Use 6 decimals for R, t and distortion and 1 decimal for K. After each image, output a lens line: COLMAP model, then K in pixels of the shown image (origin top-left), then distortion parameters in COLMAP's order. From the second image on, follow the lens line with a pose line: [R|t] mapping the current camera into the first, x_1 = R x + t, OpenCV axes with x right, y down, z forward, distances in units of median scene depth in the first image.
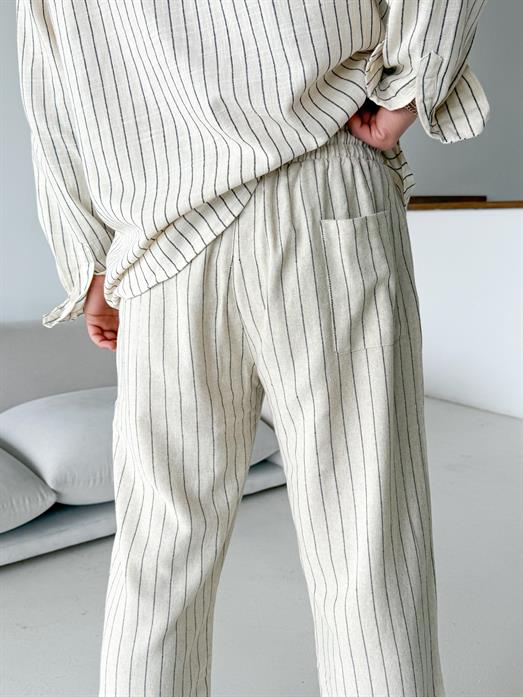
lens RADIAL K [[761.3, 0, 262.5], [0, 761.3, 343.9], [0, 0, 1]] dist [0.101290, 0.000000]
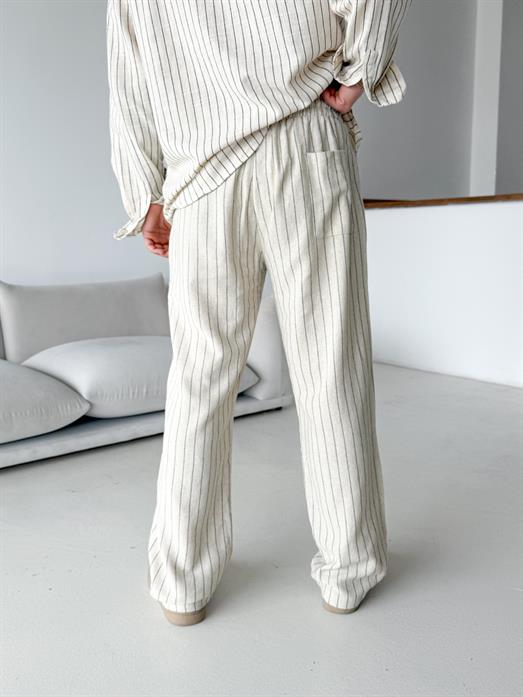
lens RADIAL K [[680.3, 0, 260.7], [0, 680.3, 341.8], [0, 0, 1]] dist [0.065432, 0.000000]
pose [[0.998583, -0.003852, 0.053079, -0.094505], [0.004042, 0.999986, -0.003471, 0.232499], [-0.053065, 0.003681, 0.998584, -0.434188]]
